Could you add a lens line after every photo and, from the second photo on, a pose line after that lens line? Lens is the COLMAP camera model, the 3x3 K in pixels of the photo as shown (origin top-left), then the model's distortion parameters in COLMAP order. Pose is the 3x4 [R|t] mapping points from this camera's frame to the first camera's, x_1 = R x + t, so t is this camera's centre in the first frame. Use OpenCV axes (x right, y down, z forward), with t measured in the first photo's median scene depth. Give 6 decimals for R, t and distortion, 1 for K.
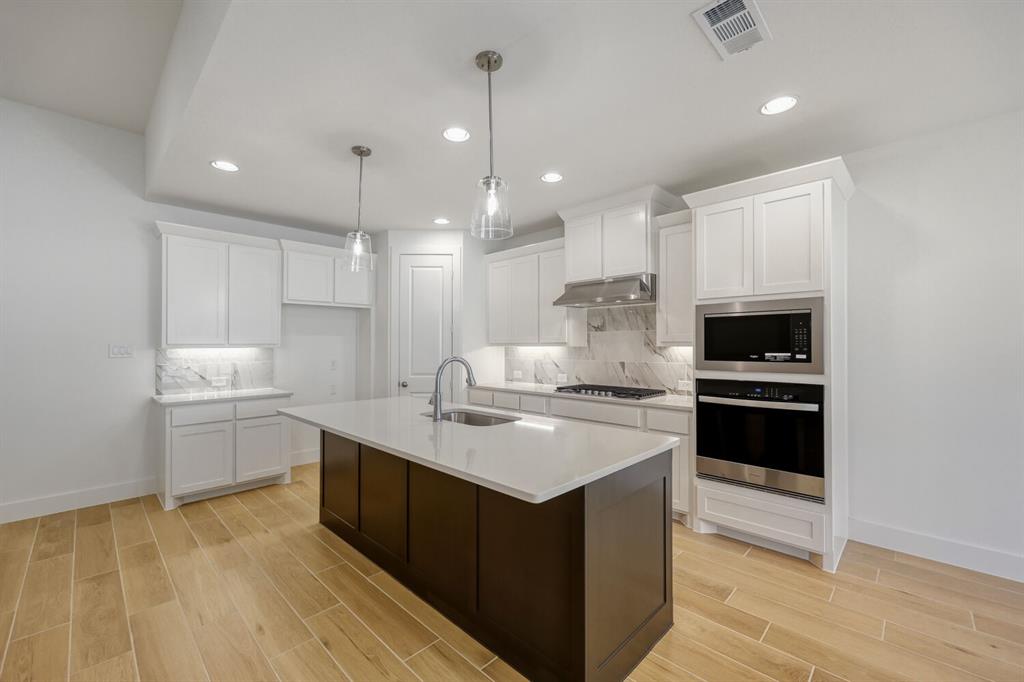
lens RADIAL K [[415.9, 0, 510.7], [0, 415.9, 342.6], [0, 0, 1]] dist [0.001767, 0.000965]
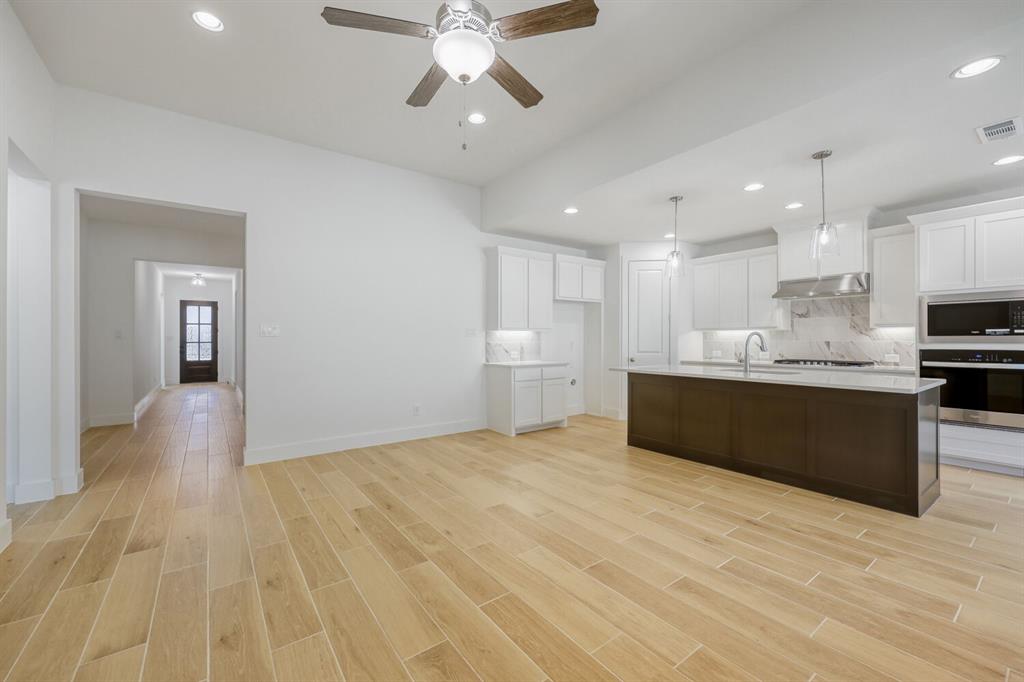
lens RADIAL K [[415.9, 0, 514.7], [0, 415.9, 338.6], [0, 0, 1]] dist [0.001767, 0.000965]
pose [[0.987828, 0.000202, -0.155548, -0.520992], [0.000390, 0.999993, 0.003777, 0.035602], [0.155547, -0.003792, 0.987821, -0.449328]]
